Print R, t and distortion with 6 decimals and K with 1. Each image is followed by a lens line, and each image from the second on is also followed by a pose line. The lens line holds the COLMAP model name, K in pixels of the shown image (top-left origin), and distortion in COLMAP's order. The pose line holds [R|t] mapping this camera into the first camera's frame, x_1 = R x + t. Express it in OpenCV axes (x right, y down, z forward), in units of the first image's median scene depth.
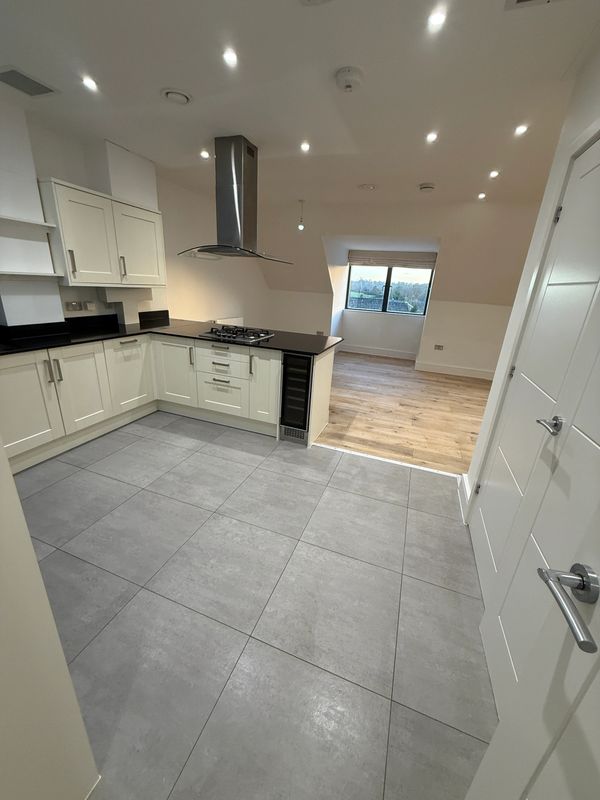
lens RADIAL K [[316.1, 0, 300.0], [0, 316.1, 400.0], [0, 0, 1]] dist [-0.000015, 0.000240]
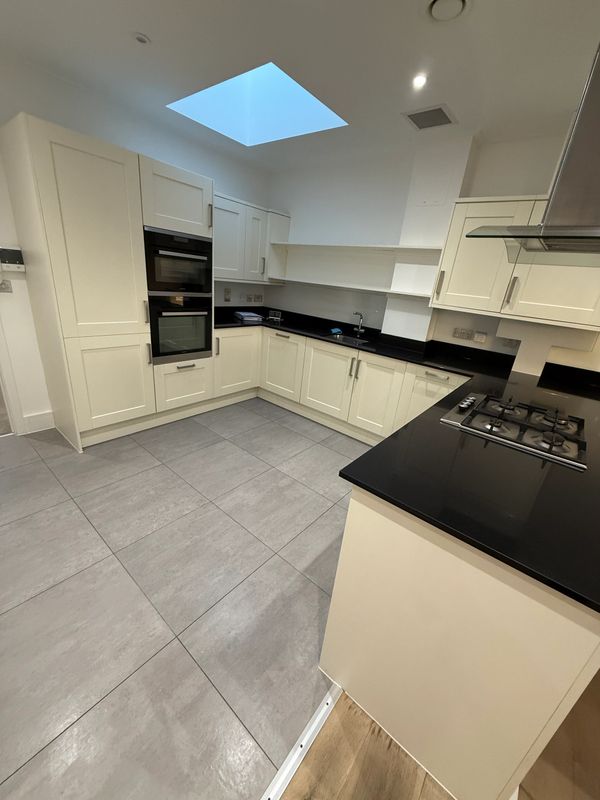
lens RADIAL K [[316.1, 0, 300.0], [0, 316.1, 400.0], [0, 0, 1]] dist [-0.000015, 0.000240]
pose [[-0.314366, 0.256293, -0.914050, 0.408370], [-0.437996, 0.815094, 0.379185, -0.354027], [0.842220, 0.519553, -0.143982, 1.050508]]
